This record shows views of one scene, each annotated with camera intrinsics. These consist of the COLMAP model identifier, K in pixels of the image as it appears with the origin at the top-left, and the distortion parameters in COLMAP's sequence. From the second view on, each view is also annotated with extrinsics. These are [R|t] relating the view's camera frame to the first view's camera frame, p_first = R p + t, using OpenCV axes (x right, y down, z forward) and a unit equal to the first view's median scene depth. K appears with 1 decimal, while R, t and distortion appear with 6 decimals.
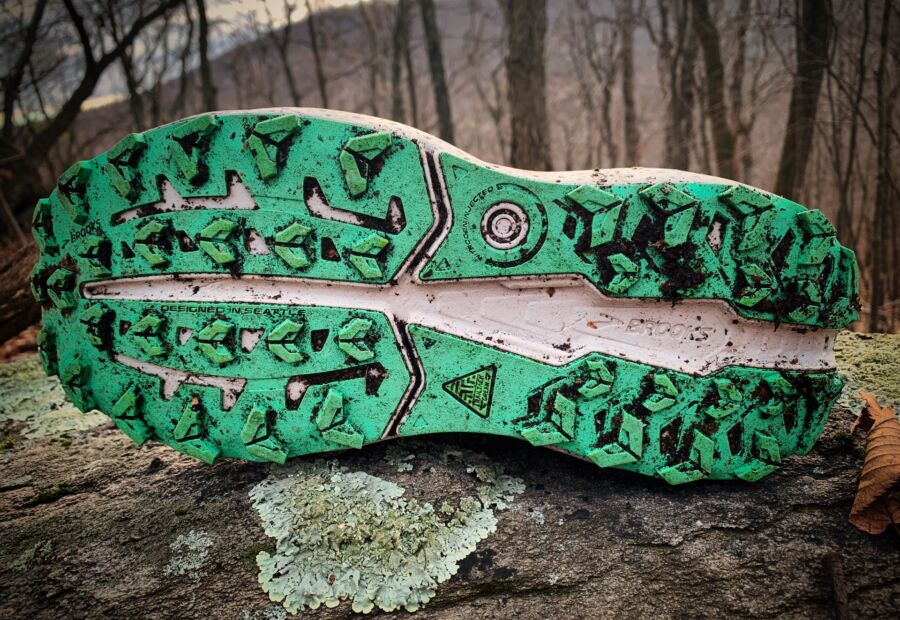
lens RADIAL K [[704.2, 0, 443.2], [0, 704.2, 310.5], [0, 0, 1]] dist [-0.006056, -0.000609]
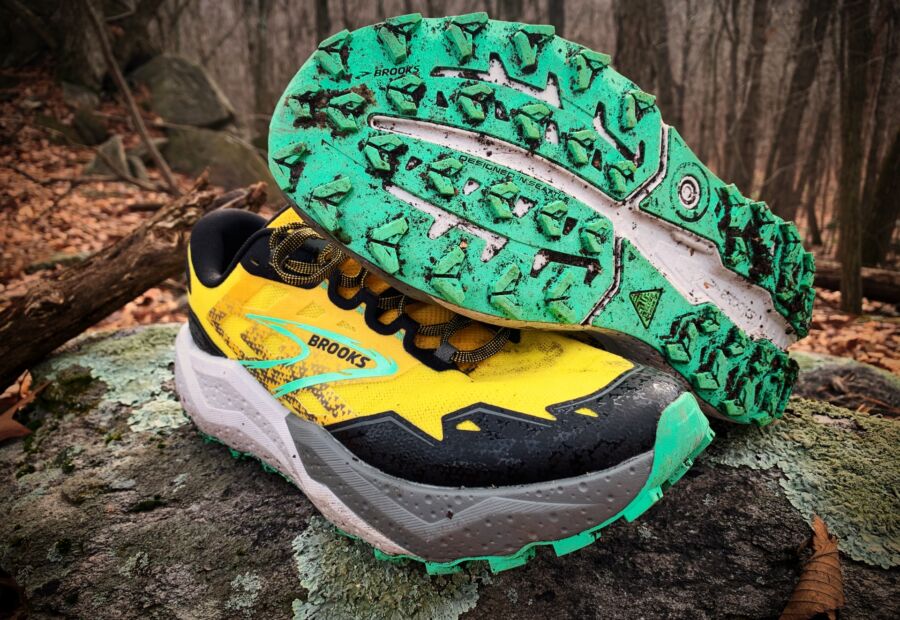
lens RADIAL K [[706.0, 0, 444.3], [0, 706.0, 304.3], [0, 0, 1]] dist [-0.019241, 0.020684]
pose [[0.988782, 0.096761, -0.113789, 0.055905], [-0.075985, 0.981716, 0.174525, -0.223264], [0.128596, -0.163921, 0.978056, -0.082966]]
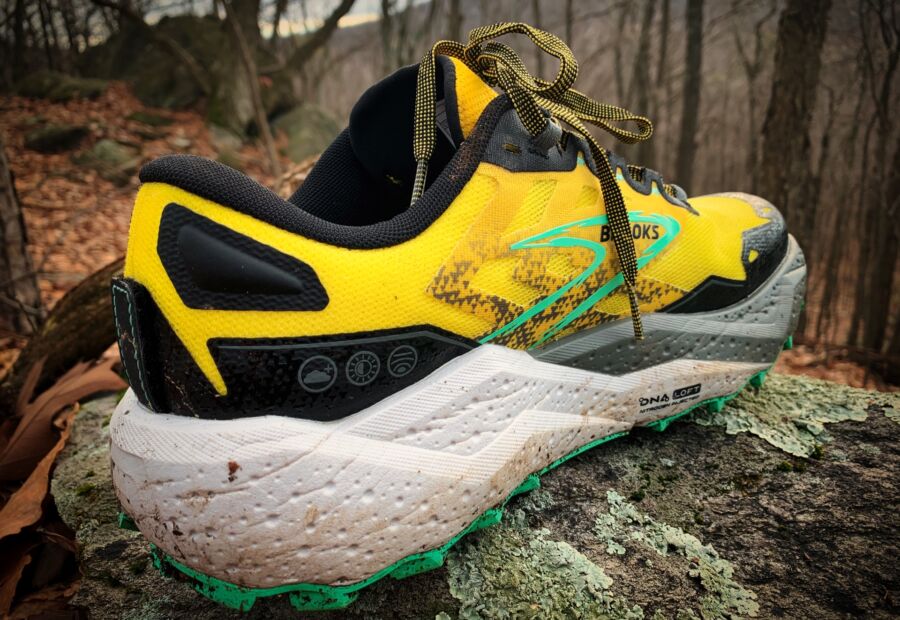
lens RADIAL K [[710.7, 0, 448.9], [0, 710.7, 311.2], [0, 0, 1]] dist [-0.048611, 0.057402]
pose [[0.947608, 0.186663, -0.259221, -0.043512], [-0.165107, 0.980906, 0.102775, -0.062947], [0.273455, -0.054591, 0.960334, 0.077491]]
